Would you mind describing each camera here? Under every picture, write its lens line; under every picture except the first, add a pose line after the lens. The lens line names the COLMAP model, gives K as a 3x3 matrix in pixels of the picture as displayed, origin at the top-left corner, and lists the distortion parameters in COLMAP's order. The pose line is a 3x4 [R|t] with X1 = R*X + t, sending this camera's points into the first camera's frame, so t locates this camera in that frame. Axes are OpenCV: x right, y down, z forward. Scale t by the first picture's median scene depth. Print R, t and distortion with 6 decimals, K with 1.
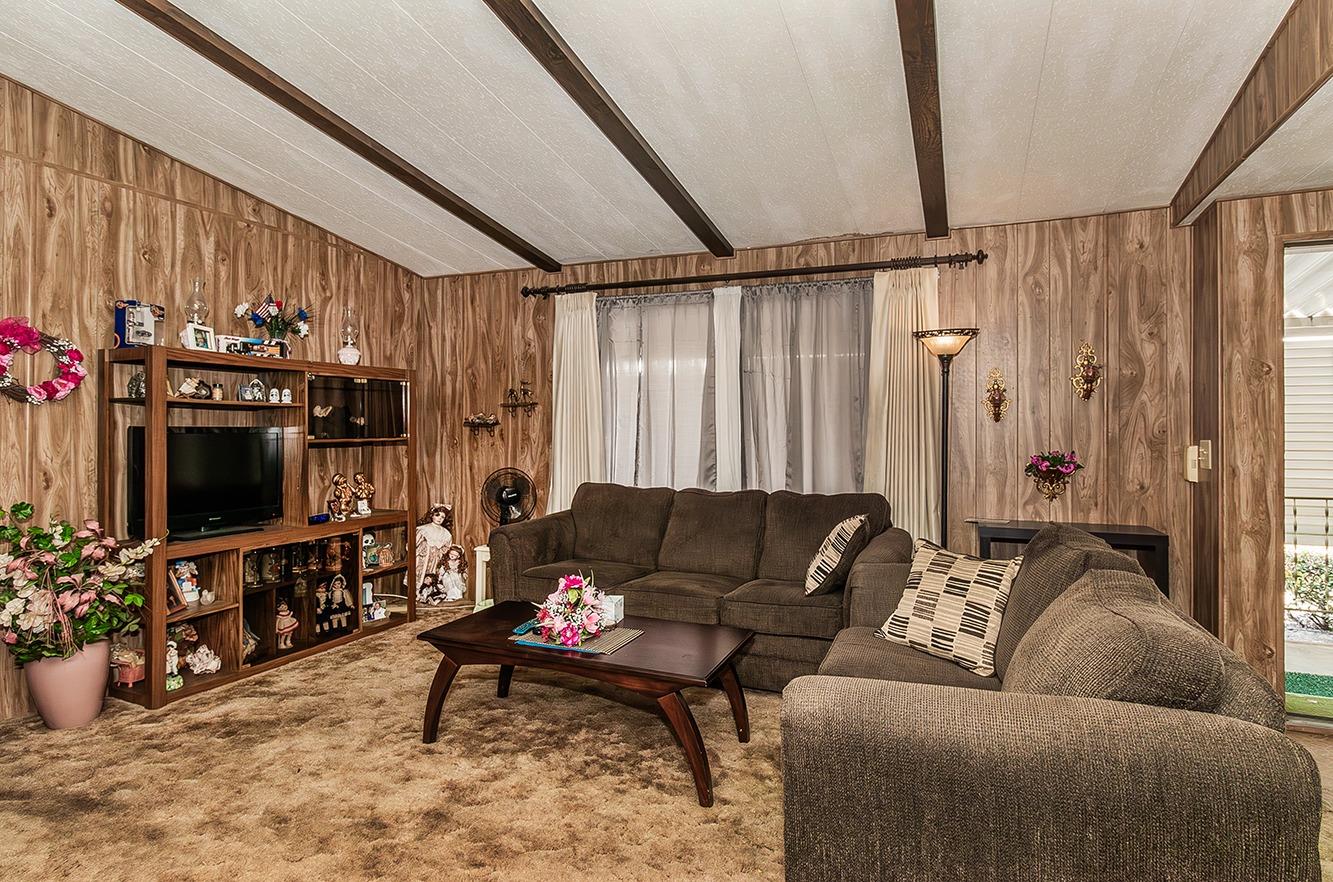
lens RADIAL K [[711.4, 0, 669.2], [0, 711.4, 430.7], [0, 0, 1]] dist [-0.002593, 0.000581]
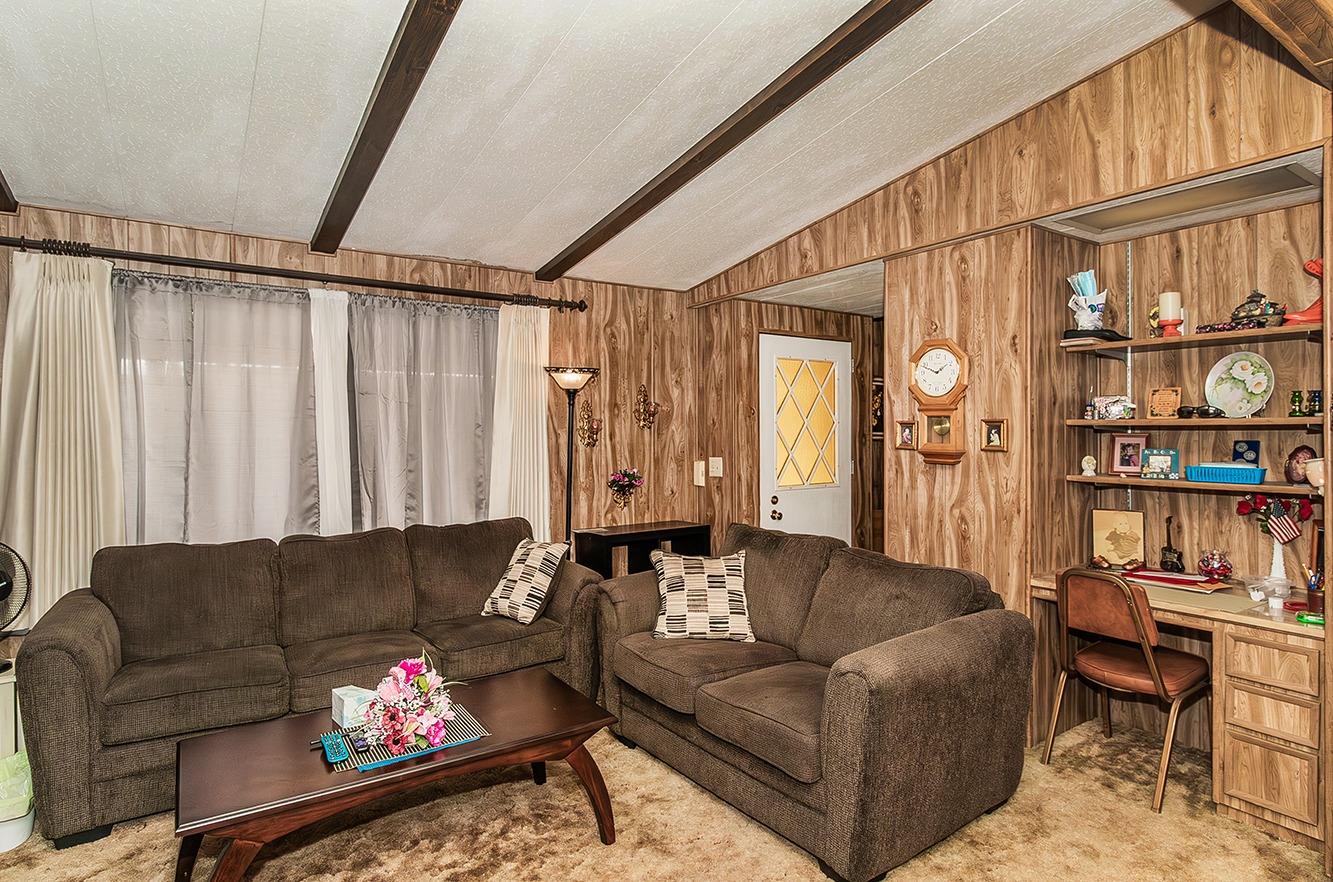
lens RADIAL K [[711.4, 0, 653.5], [0, 711.4, 444.3], [0, 0, 1]] dist [-0.002593, 0.000581]
pose [[0.545680, -0.017673, 0.837807, -0.462730], [0.014411, 0.999828, 0.011705, -0.027715], [-0.837870, 0.005686, 0.545841, 0.252343]]
